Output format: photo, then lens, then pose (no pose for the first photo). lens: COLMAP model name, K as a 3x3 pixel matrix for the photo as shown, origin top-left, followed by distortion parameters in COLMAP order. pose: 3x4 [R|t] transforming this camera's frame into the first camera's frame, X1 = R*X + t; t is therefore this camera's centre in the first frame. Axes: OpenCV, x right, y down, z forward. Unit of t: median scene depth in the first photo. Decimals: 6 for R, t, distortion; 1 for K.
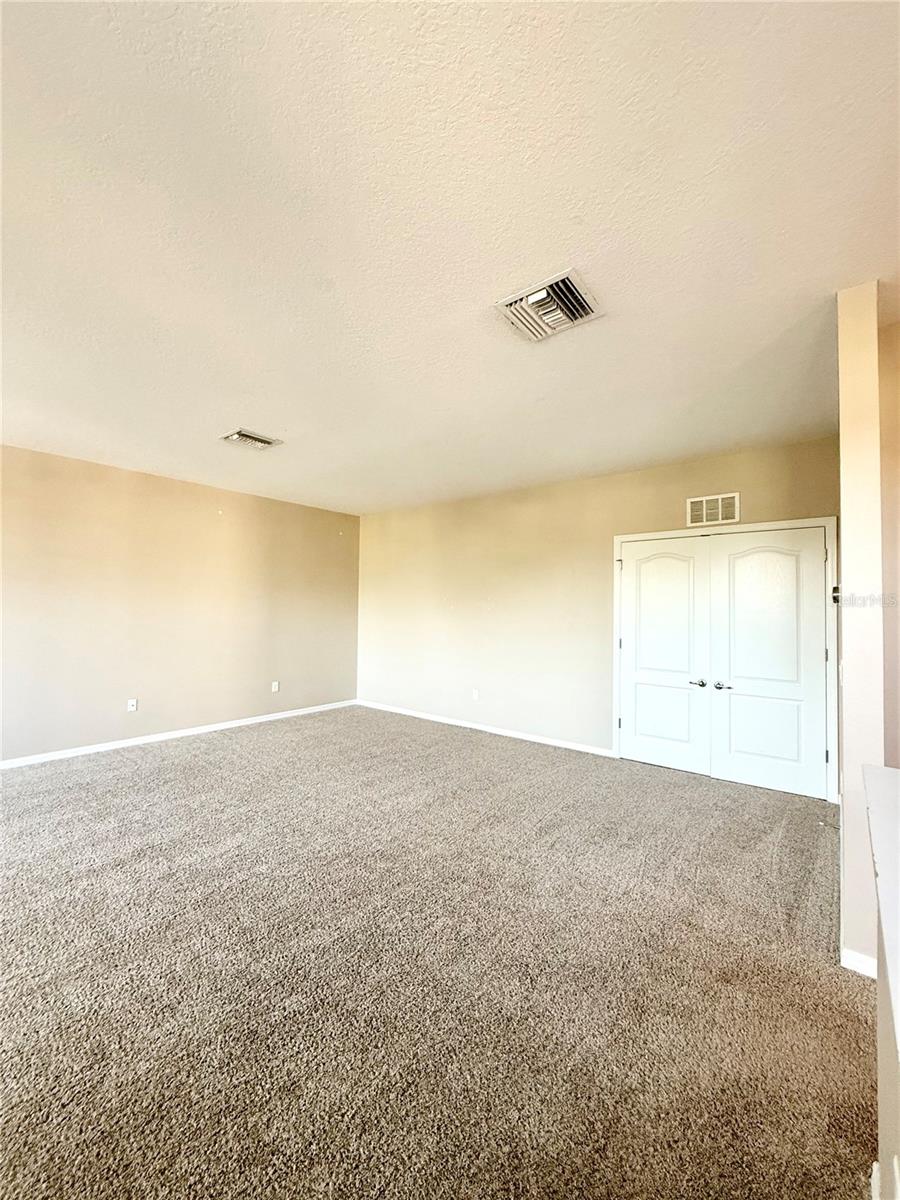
lens RADIAL K [[477.7, 0, 450.1], [0, 477.7, 597.0], [0, 0, 1]] dist [-0.000087, 0.000120]
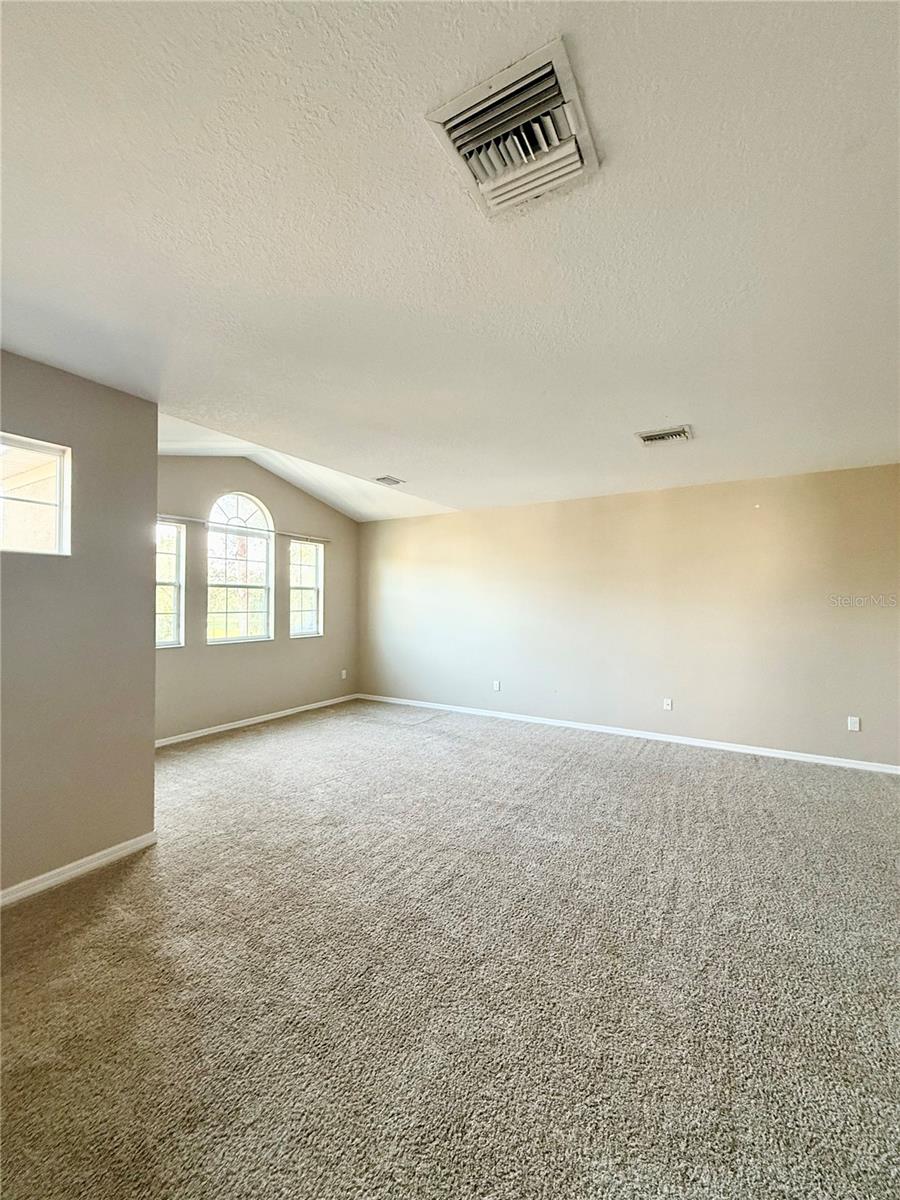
lens RADIAL K [[477.7, 0, 450.1], [0, 477.7, 597.0], [0, 0, 1]] dist [-0.000087, 0.000120]
pose [[0.142841, -0.021123, -0.989520, 0.445021], [0.021562, 0.999601, -0.018226, -0.010671], [0.989511, -0.018733, 0.143240, 0.463366]]
